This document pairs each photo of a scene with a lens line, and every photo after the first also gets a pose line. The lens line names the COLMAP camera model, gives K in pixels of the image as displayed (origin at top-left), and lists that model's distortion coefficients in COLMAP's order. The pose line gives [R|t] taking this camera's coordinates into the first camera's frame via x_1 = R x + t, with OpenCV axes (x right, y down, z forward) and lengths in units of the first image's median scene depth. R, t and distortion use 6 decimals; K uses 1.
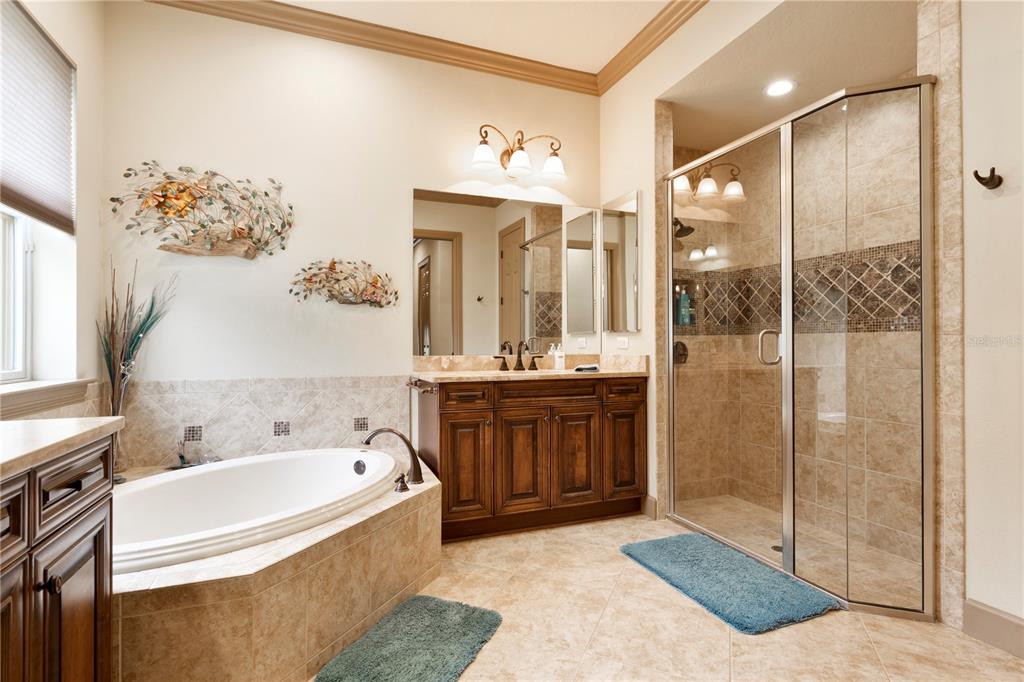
lens RADIAL K [[493.0, 0, 506.4], [0, 493.0, 339.1], [0, 0, 1]] dist [-0.003176, 0.005002]
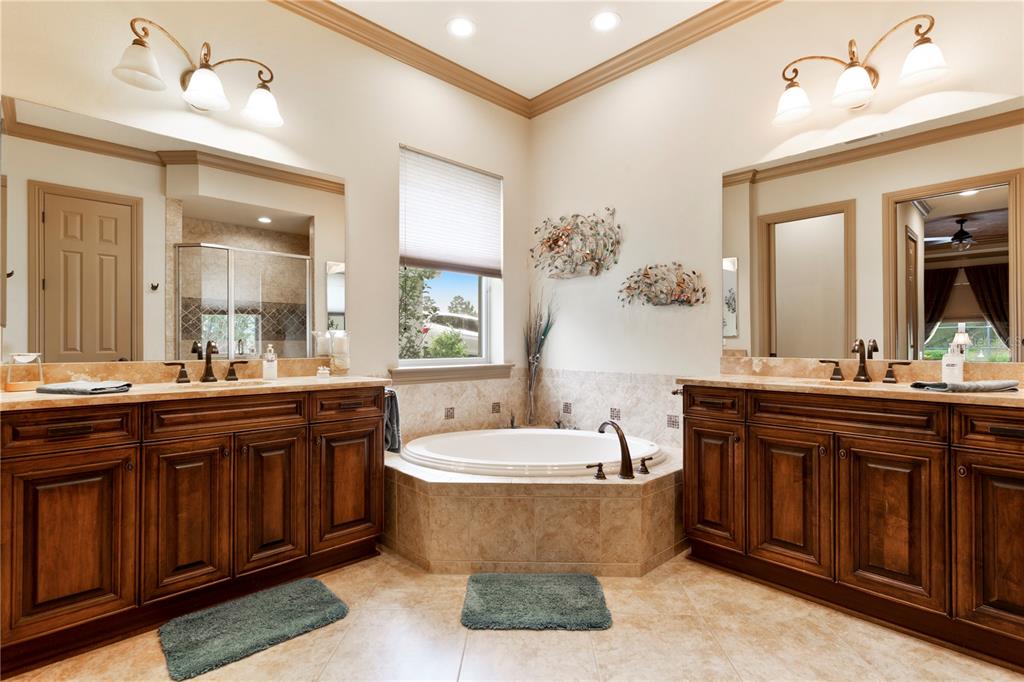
lens RADIAL K [[493.0, 0, 506.4], [0, 493.0, 339.1], [0, 0, 1]] dist [-0.003176, 0.005002]
pose [[0.371230, -0.006394, -0.928519, 0.571376], [0.006786, 0.999968, -0.004173, 0.003523], [0.928516, -0.004751, 0.371262, 0.323412]]
